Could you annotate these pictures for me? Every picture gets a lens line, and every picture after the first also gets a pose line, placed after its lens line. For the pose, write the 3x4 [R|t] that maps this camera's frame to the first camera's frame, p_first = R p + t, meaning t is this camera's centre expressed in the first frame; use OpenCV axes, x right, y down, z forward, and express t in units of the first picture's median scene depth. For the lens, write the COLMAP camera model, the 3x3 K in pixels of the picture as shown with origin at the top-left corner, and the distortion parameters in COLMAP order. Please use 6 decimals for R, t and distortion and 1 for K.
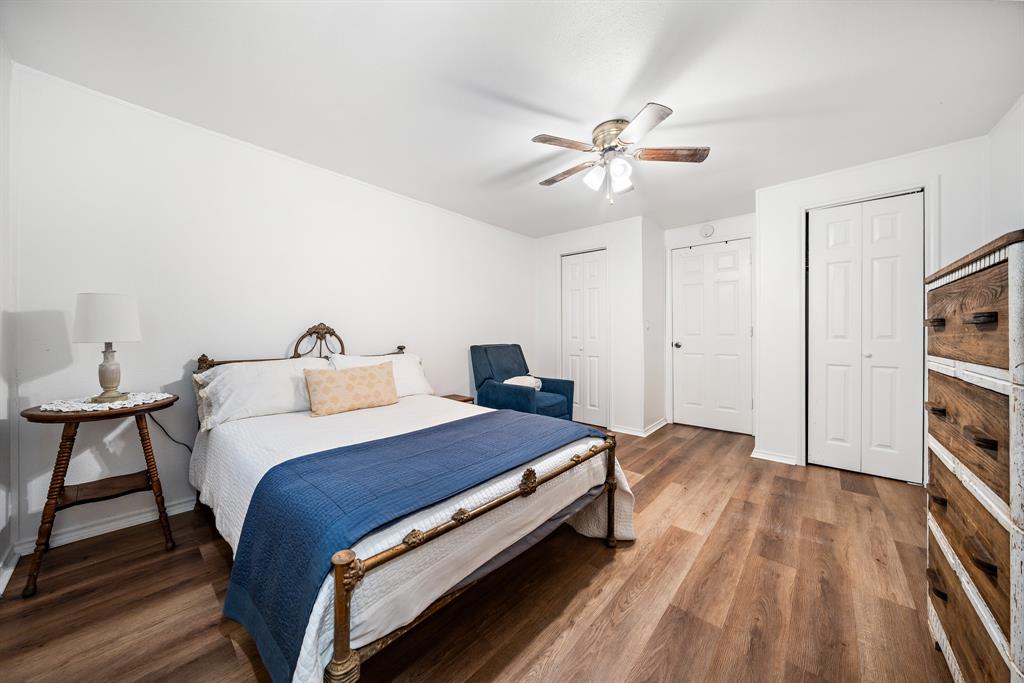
lens RADIAL K [[346.8, 0, 514.7], [0, 346.8, 334.5], [0, 0, 1]] dist [-0.009538, -0.000136]
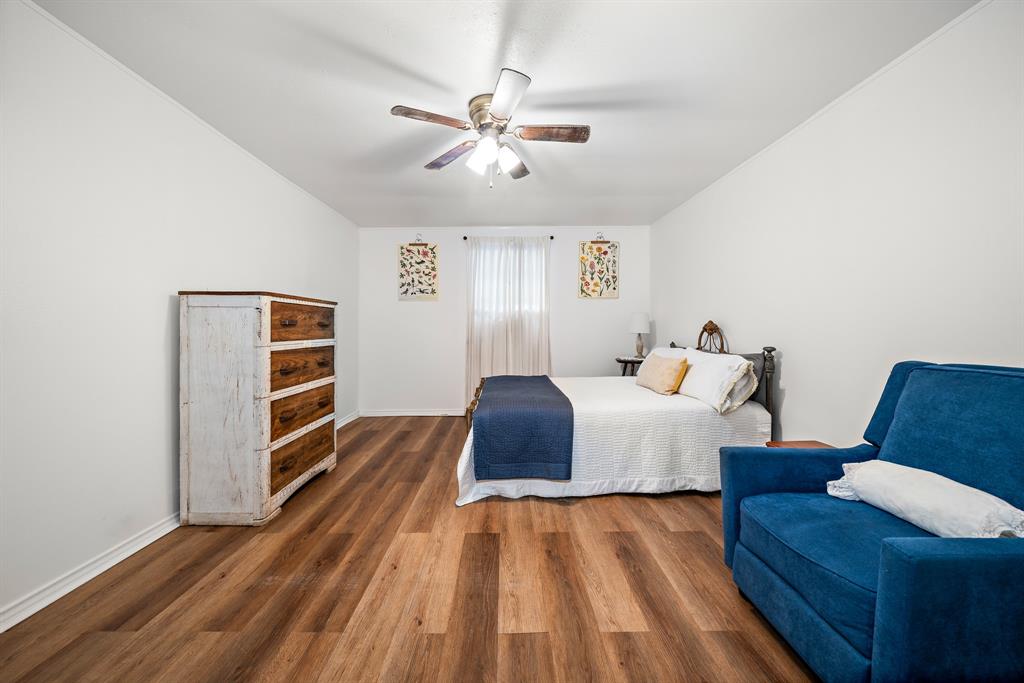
lens RADIAL K [[346.8, 0, 511.7], [0, 346.8, 335.4], [0, 0, 1]] dist [-0.009538, -0.000136]
pose [[-0.735807, 0.014094, -0.677044, 1.016164], [-0.001190, 0.999755, 0.022105, -0.014902], [0.677190, 0.017071, -0.735610, 2.021354]]
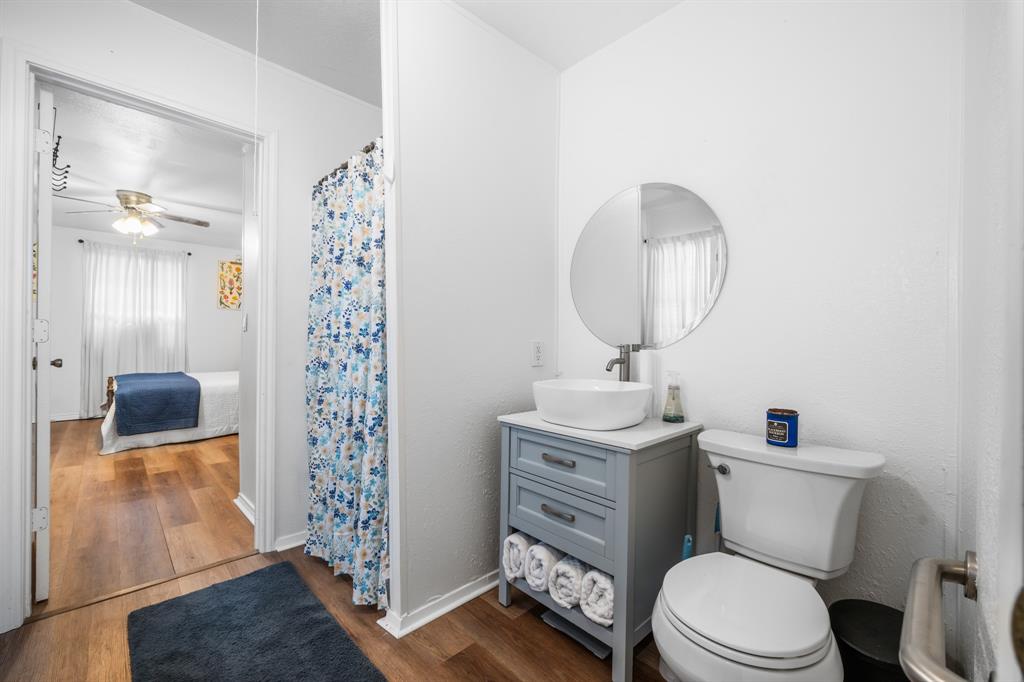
lens RADIAL K [[416.8, 0, 511.4], [0, 416.8, 345.6], [0, 0, 1]] dist [-0.009073, -0.000470]
pose [[-0.072160, 0.016453, -0.997257, 2.266024], [-0.020312, 0.999632, 0.017962, -0.027836], [0.997186, 0.021552, -0.071799, 3.218171]]
